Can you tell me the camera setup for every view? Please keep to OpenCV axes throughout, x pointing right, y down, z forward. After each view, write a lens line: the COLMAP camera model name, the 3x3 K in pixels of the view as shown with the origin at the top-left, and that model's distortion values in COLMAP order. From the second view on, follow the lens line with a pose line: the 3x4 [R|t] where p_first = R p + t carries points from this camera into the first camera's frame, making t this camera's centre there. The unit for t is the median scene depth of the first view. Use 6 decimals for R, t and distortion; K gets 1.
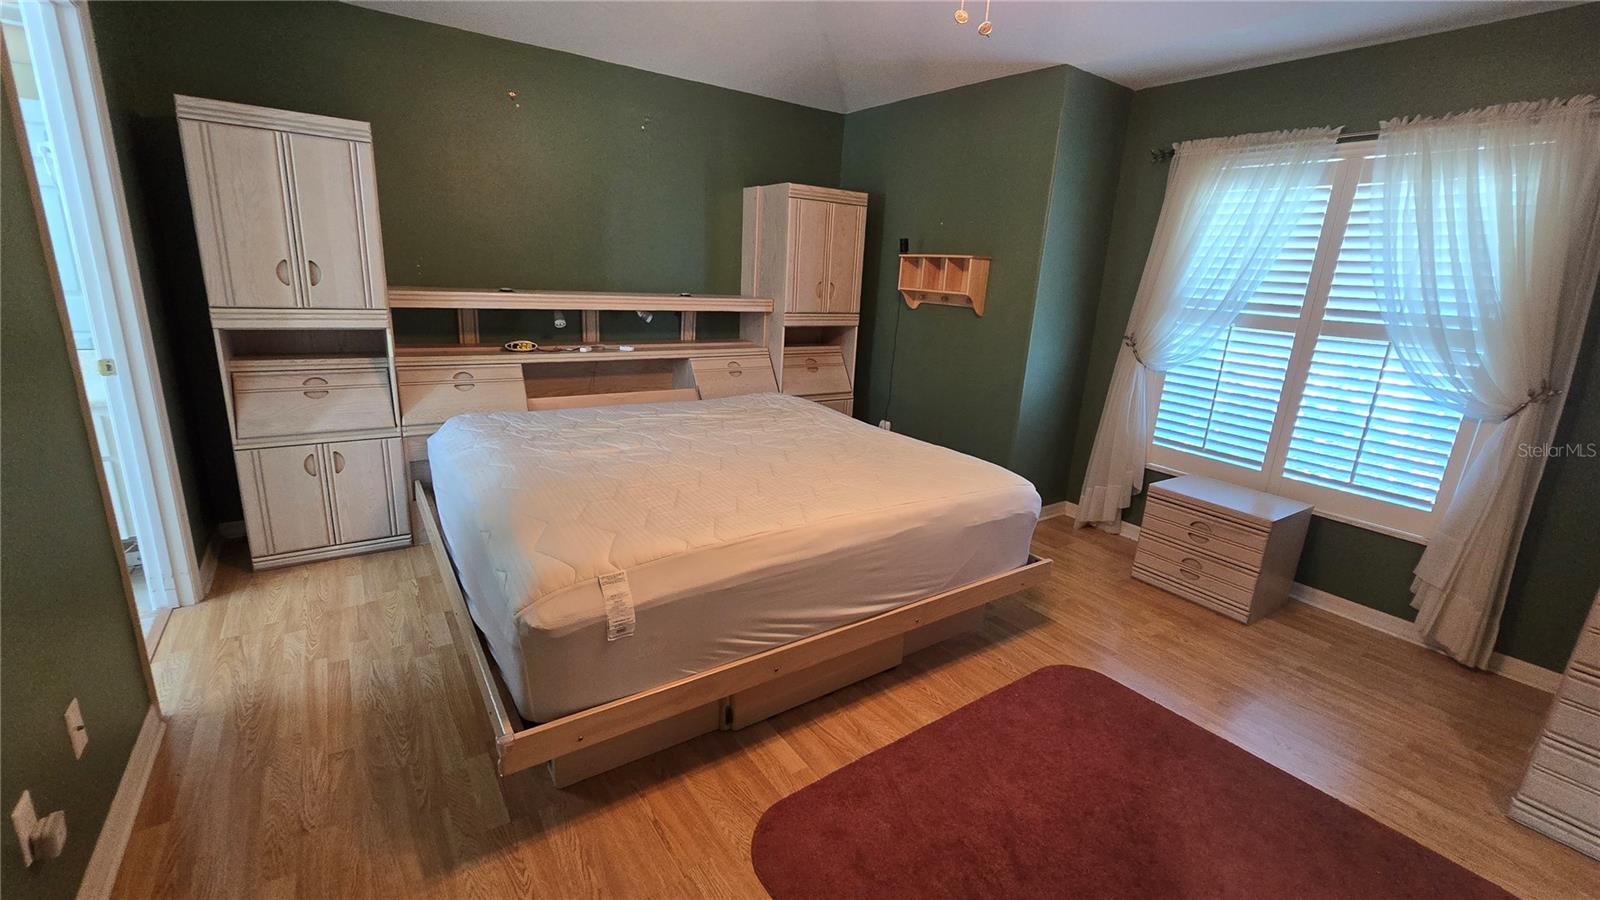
lens RADIAL K [[656.1, 0, 793.6], [0, 656.1, 448.1], [0, 0, 1]] dist [-0.005546, 0.001286]
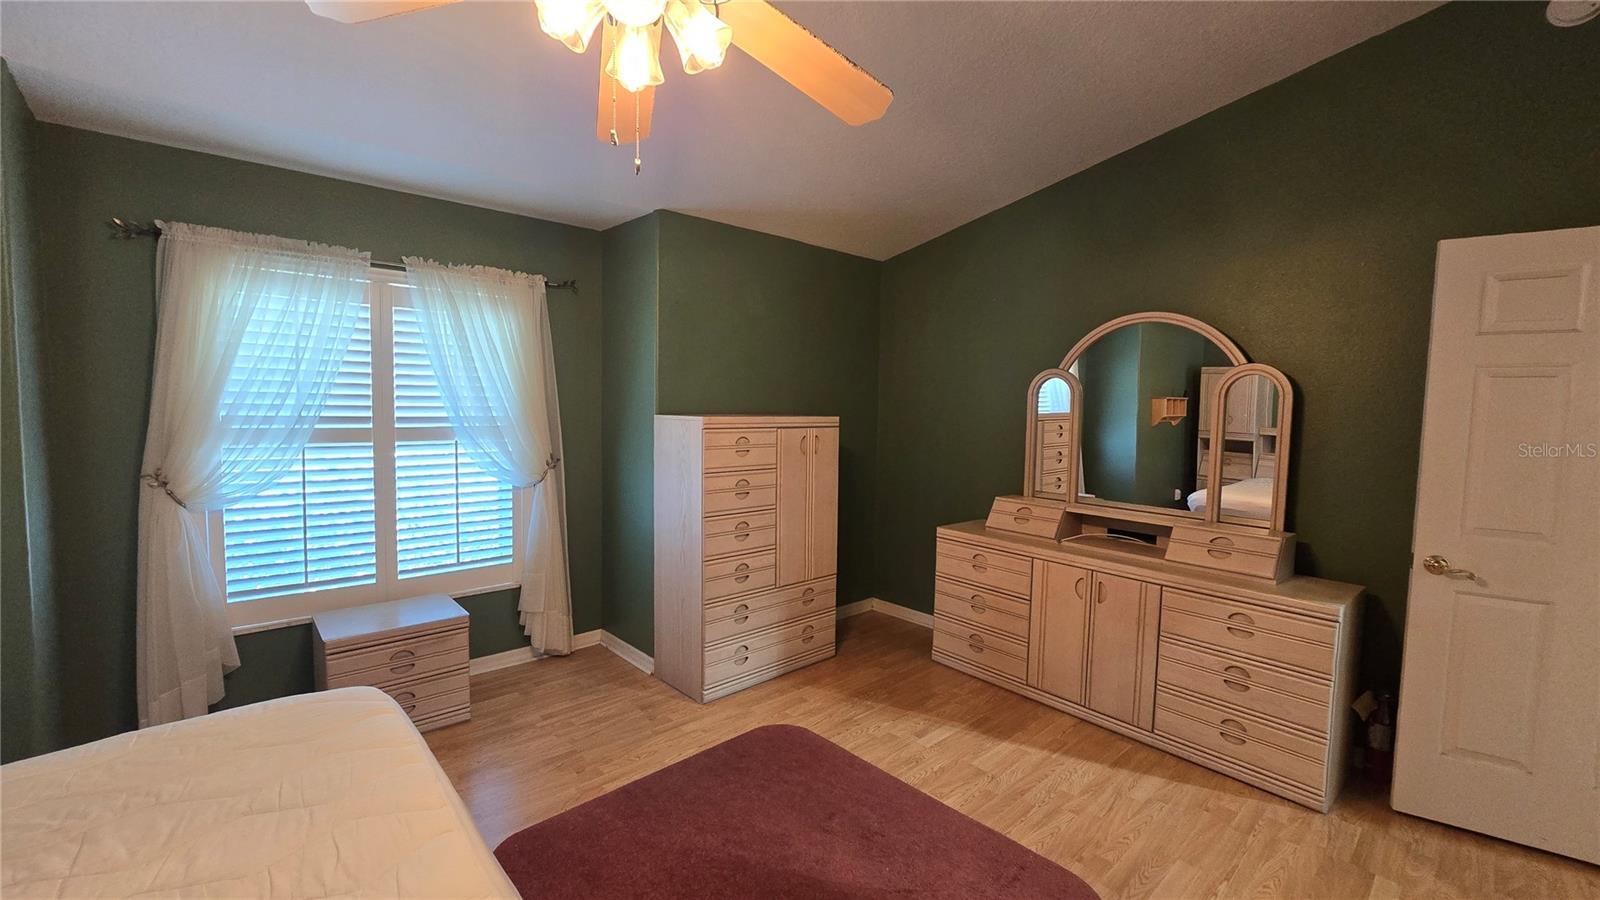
lens RADIAL K [[656.1, 0, 792.3], [0, 656.1, 444.2], [0, 0, 1]] dist [-0.005546, 0.001286]
pose [[-0.139170, -0.117952, 0.983219, -0.348581], [0.240623, 0.959096, 0.149117, -0.182609], [-0.960589, 0.257338, -0.105096, 0.524638]]
